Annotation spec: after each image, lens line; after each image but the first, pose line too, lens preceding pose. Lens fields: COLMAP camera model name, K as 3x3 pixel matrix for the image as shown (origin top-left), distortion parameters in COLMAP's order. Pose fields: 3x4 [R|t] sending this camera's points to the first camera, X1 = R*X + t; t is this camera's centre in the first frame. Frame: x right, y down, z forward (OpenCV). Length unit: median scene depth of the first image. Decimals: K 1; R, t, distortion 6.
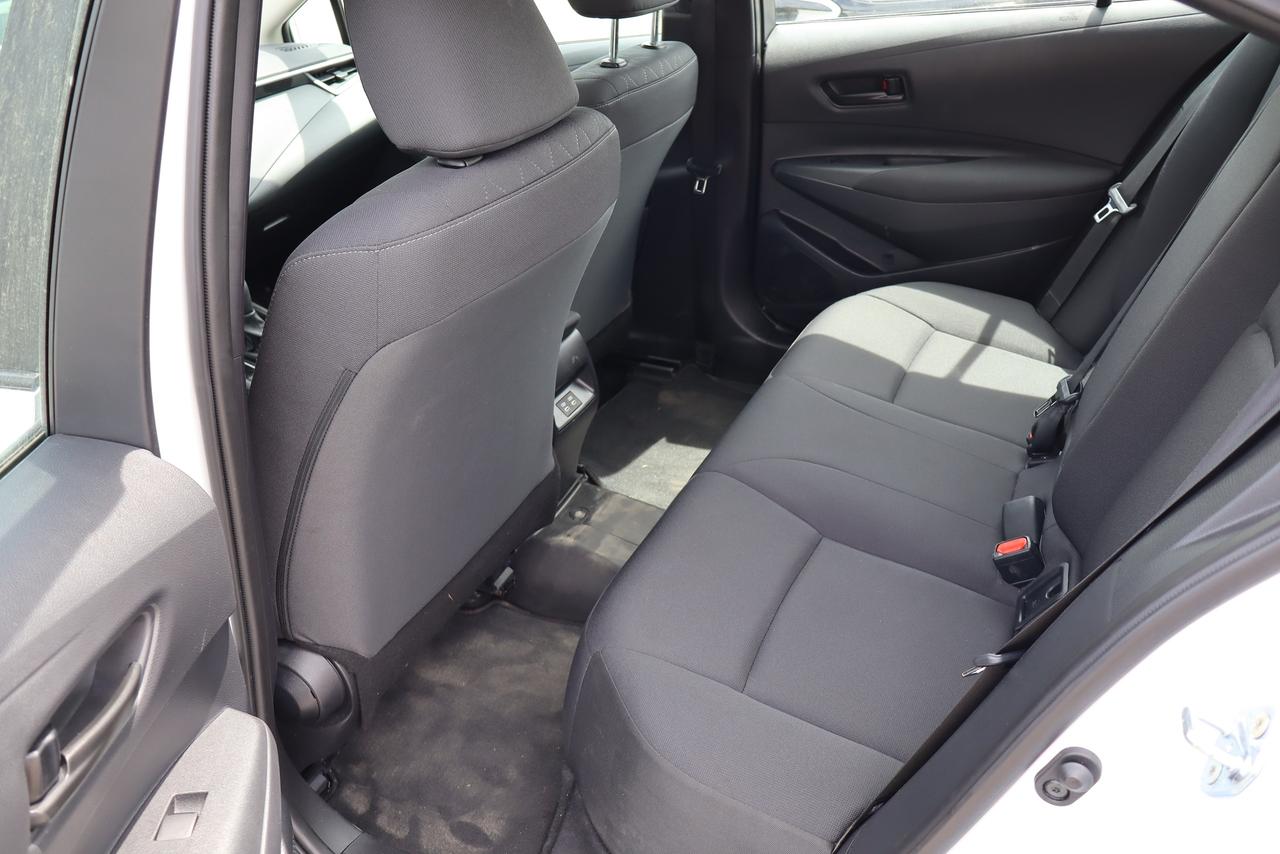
lens RADIAL K [[1092.6, 0, 639.2], [0, 1092.6, 425.2], [0, 0, 1]] dist [0.013682, 0.016323]
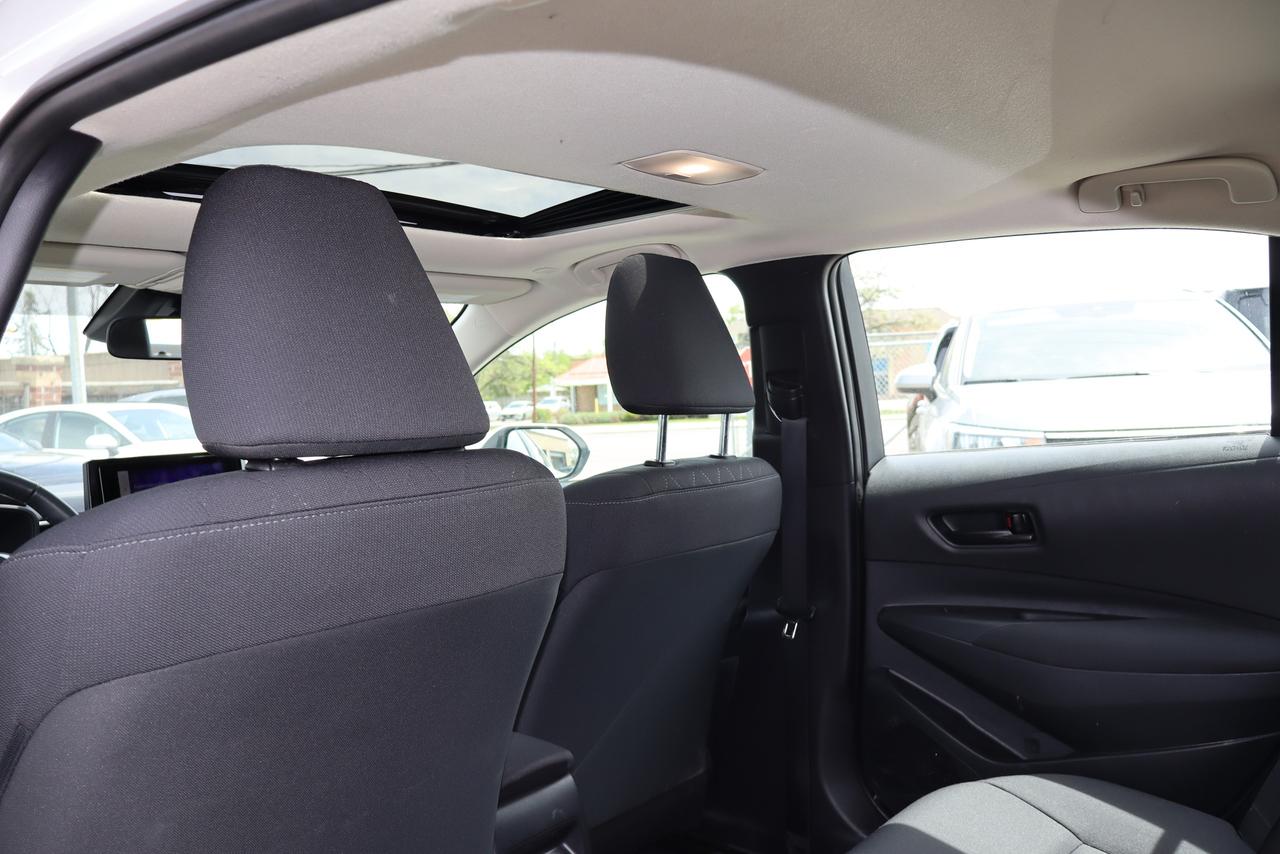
lens RADIAL K [[1092.6, 0, 638.4], [0, 1092.6, 427.1], [0, 0, 1]] dist [0.013682, 0.016323]
pose [[0.973675, 0.040816, -0.224259, 0.131313], [-0.134842, 0.896367, -0.422308, 0.010548], [0.183781, 0.441430, 0.878273, 0.189574]]
